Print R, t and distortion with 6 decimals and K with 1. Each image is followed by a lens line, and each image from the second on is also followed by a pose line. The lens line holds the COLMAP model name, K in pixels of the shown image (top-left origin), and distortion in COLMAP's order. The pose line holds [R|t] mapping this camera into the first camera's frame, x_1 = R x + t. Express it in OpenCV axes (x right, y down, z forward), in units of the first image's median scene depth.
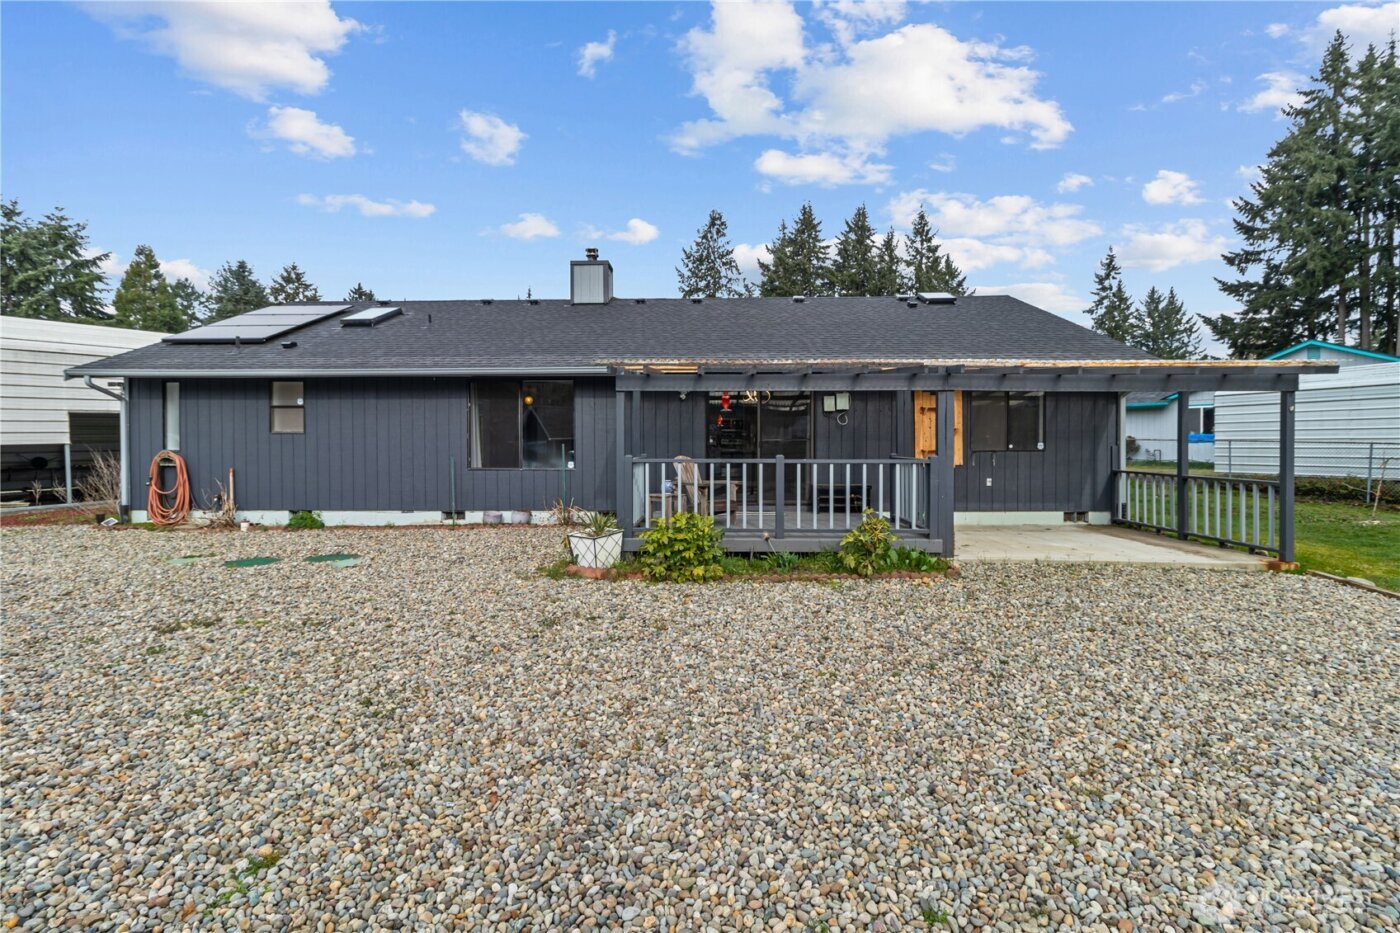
lens RADIAL K [[652.9, 0, 690.8], [0, 652.9, 452.5], [0, 0, 1]] dist [0.001307, 0.000860]
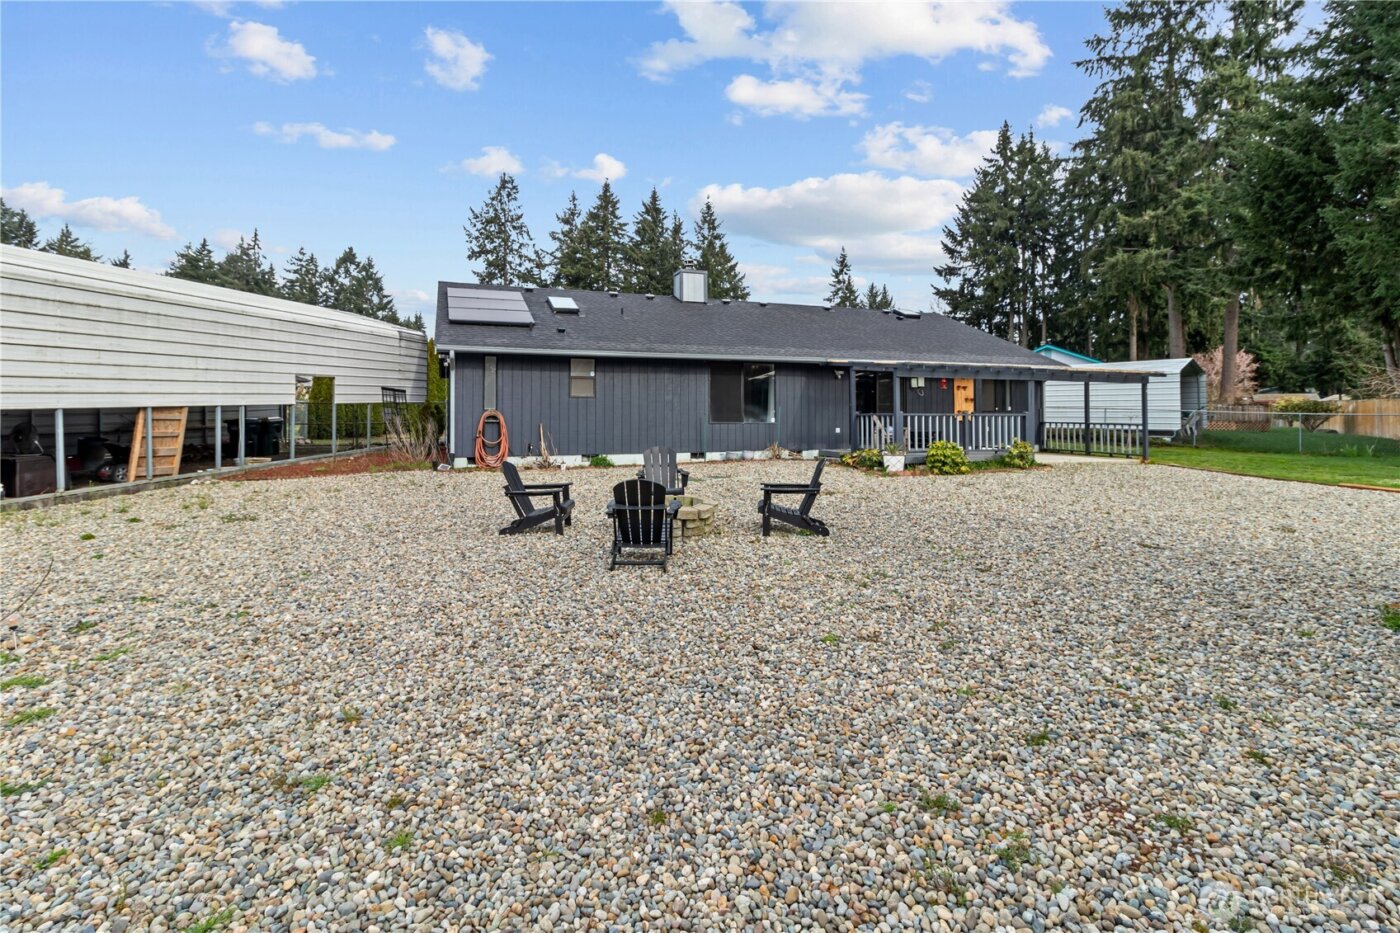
lens RADIAL K [[655.6, 0, 701.7], [0, 655.6, 404.7], [0, 0, 1]] dist [-0.002591, -0.000009]
pose [[0.926669, 0.005329, 0.375840, -0.117889], [0.002780, 0.999775, -0.021029, 0.001982], [-0.375867, 0.020531, 0.926446, -0.044711]]
